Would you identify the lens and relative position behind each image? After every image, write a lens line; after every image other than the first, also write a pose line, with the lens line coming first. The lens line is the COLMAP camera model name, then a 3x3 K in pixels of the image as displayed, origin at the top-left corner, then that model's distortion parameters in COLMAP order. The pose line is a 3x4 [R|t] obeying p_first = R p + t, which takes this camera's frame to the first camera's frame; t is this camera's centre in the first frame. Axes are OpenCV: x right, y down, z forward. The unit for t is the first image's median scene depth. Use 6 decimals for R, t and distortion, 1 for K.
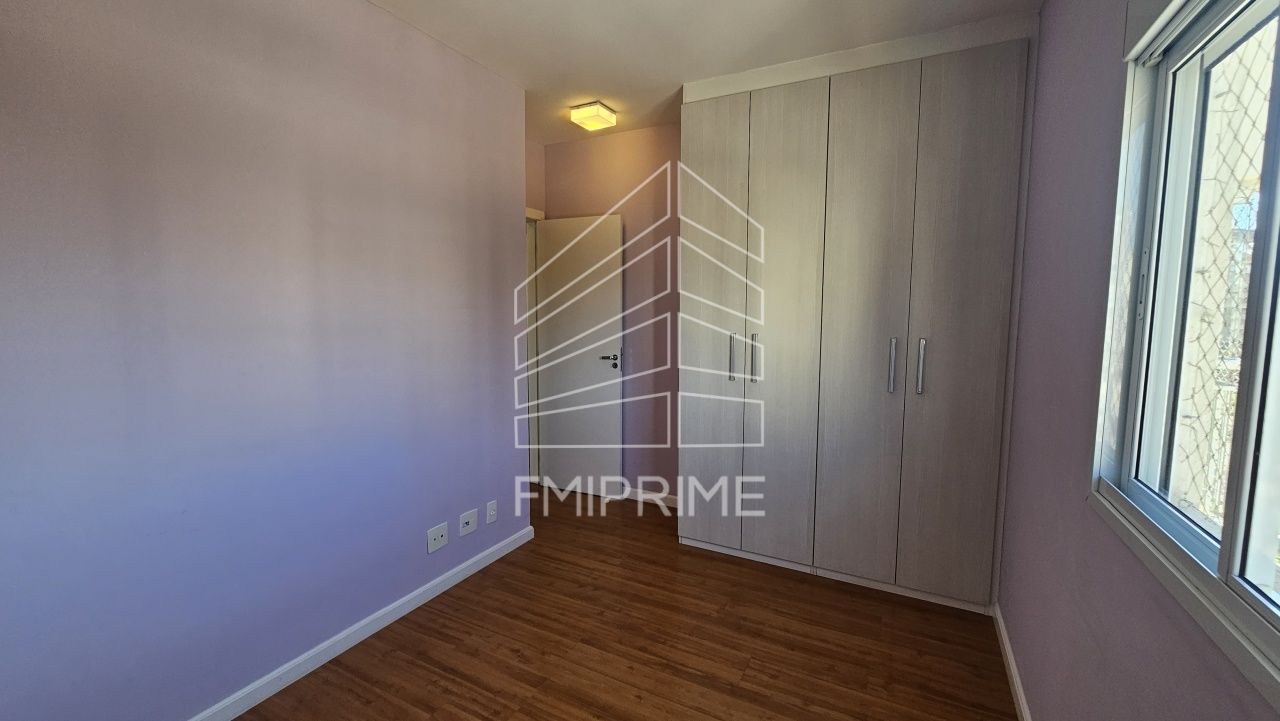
lens RADIAL K [[519.0, 0, 641.2], [0, 519.0, 356.2], [0, 0, 1]] dist [-0.000564, -0.000376]
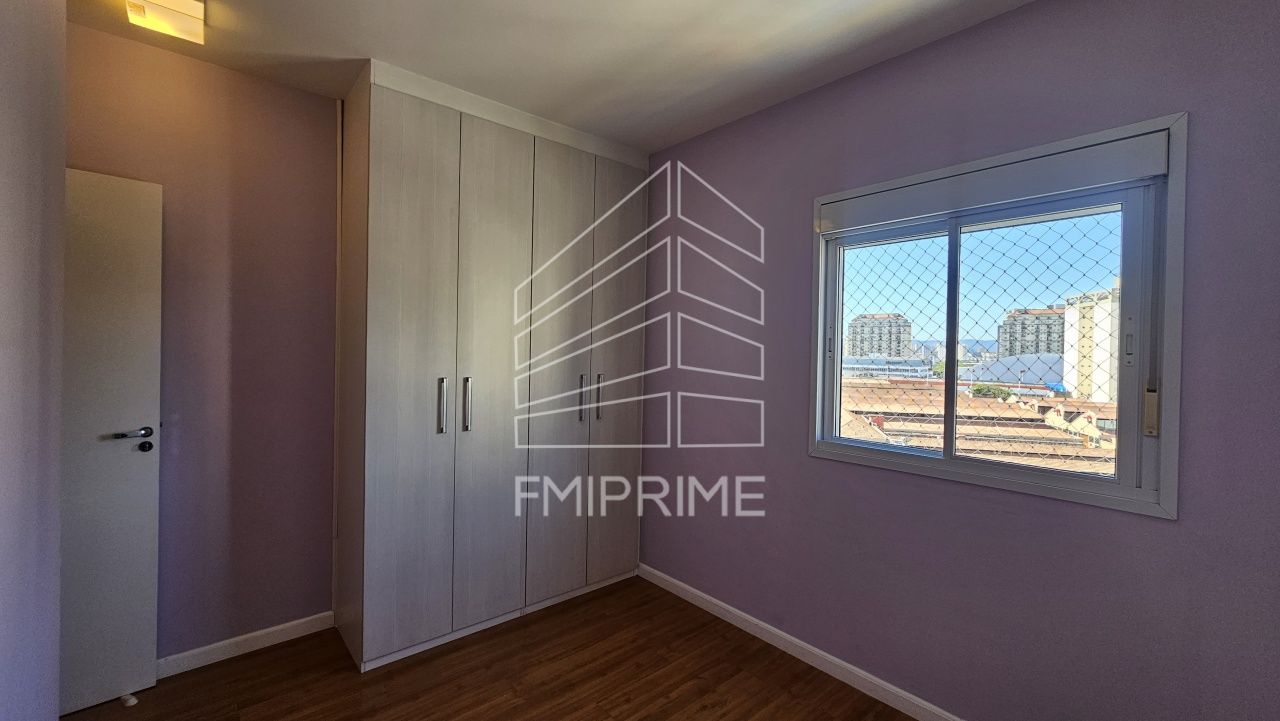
lens RADIAL K [[519.0, 0, 641.2], [0, 519.0, 356.2], [0, 0, 1]] dist [-0.000564, -0.000376]
pose [[0.361748, -0.007947, 0.932242, -0.579048], [0.073545, 0.997091, -0.020039, -0.044130], [-0.929371, 0.075811, 0.361280, 0.444827]]
